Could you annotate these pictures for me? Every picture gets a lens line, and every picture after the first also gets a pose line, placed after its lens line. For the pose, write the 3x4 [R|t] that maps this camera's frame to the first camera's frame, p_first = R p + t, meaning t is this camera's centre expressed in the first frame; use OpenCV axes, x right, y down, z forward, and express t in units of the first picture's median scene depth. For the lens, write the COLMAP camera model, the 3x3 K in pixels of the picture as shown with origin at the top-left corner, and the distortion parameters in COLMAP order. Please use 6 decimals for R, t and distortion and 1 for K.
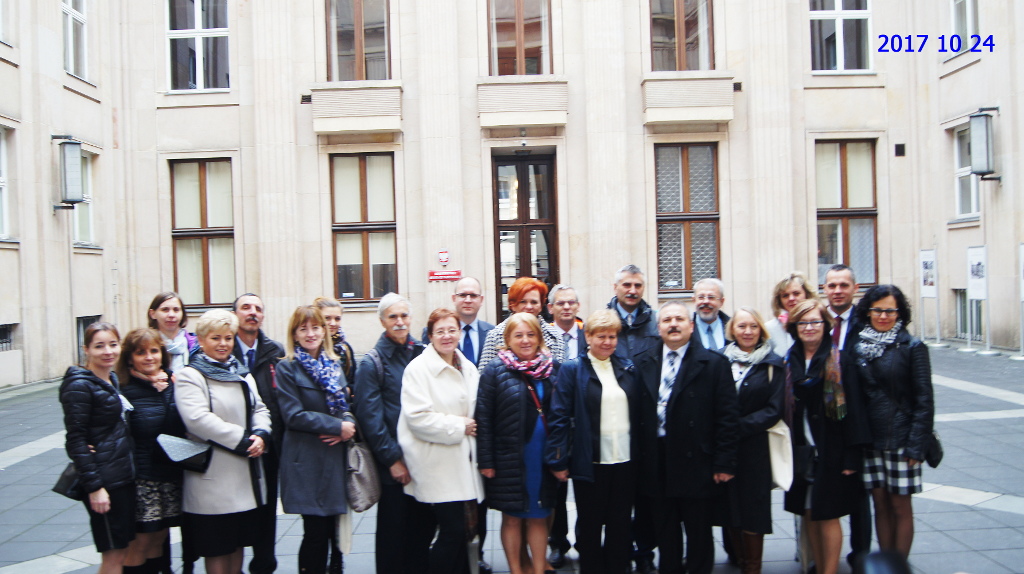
lens RADIAL K [[975.4, 0, 512.0], [0, 975.4, 287.0], [0, 0, 1]] dist [-0.068249, 0.003253]
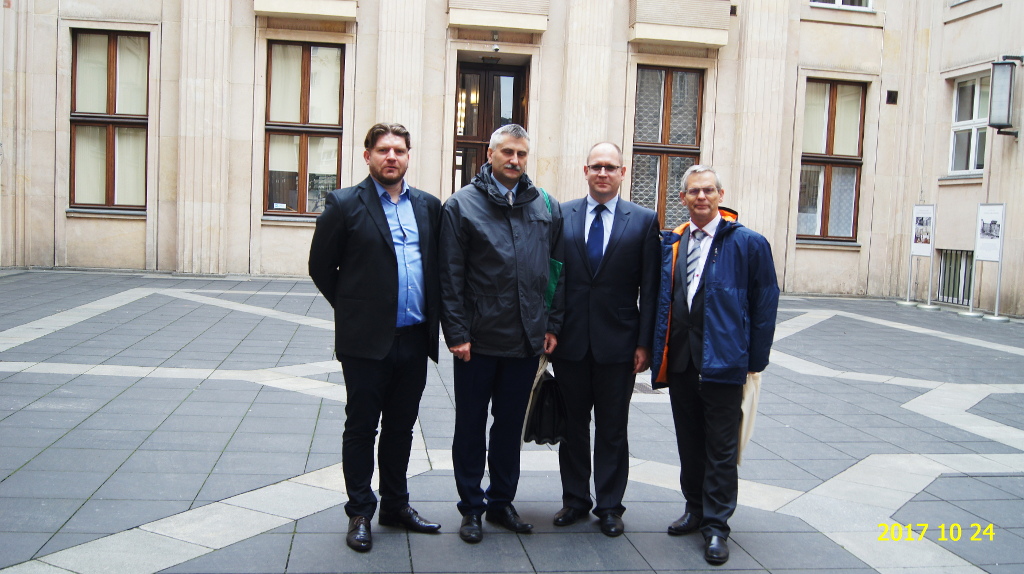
lens RADIAL K [[975.4, 0, 512.0], [0, 975.4, 287.0], [0, 0, 1]] dist [-0.068249, 0.003253]
pose [[0.987426, 0.065027, 0.144091, -0.085026], [-0.073353, 0.995884, 0.053238, 0.018624], [-0.140036, -0.063138, 0.988131, 0.117894]]
